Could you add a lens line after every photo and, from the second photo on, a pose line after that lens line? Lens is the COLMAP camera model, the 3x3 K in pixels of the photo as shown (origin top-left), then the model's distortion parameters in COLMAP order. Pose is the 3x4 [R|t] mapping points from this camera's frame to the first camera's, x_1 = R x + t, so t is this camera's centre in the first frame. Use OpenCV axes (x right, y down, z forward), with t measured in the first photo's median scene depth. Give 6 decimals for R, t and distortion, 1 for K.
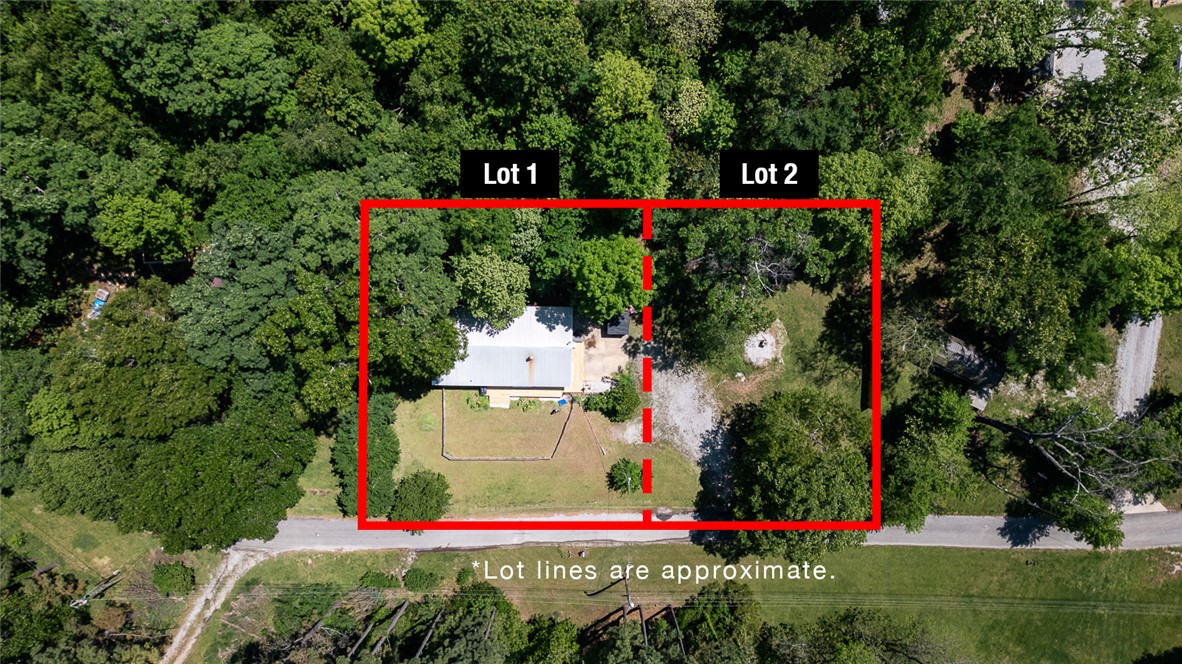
lens RADIAL K [[845.3, 0, 591.0], [0, 845.3, 332.0], [0, 0, 1]] dist [0.047067, -0.001941]
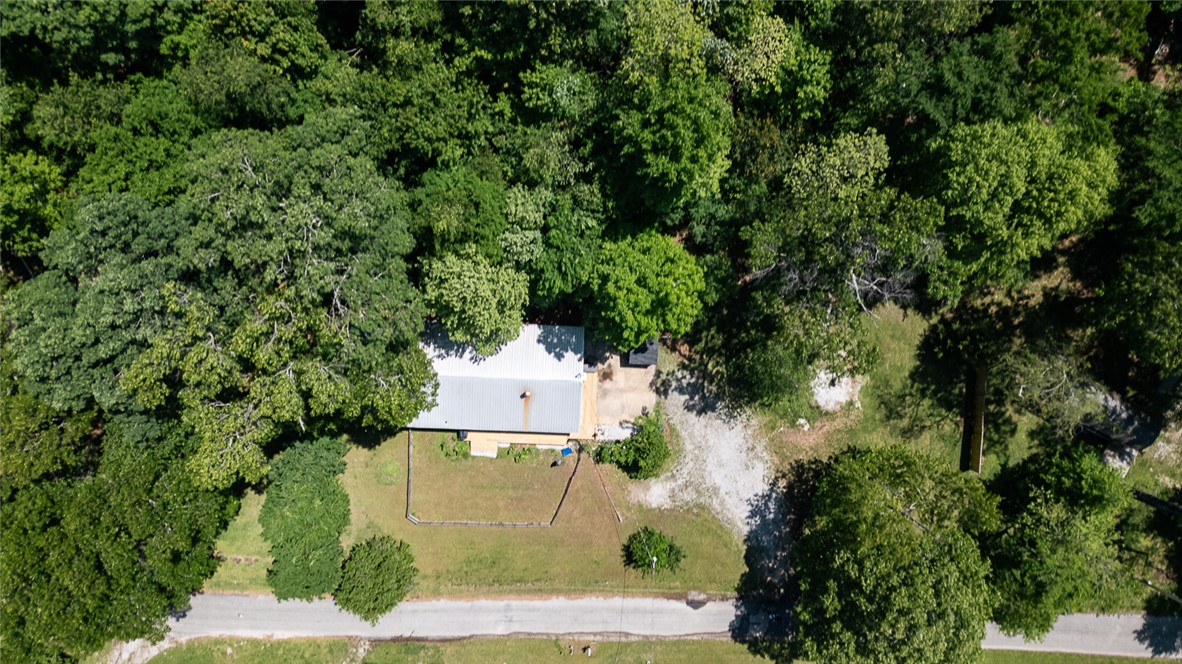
lens RADIAL K [[845.3, 0, 591.0], [0, 845.3, 332.0], [0, 0, 1]] dist [0.047067, -0.001941]
pose [[0.999625, 0.025612, 0.009649, -0.023179], [-0.025631, 0.999670, 0.001939, -0.027042], [-0.009596, -0.002185, 0.999952, 0.248704]]
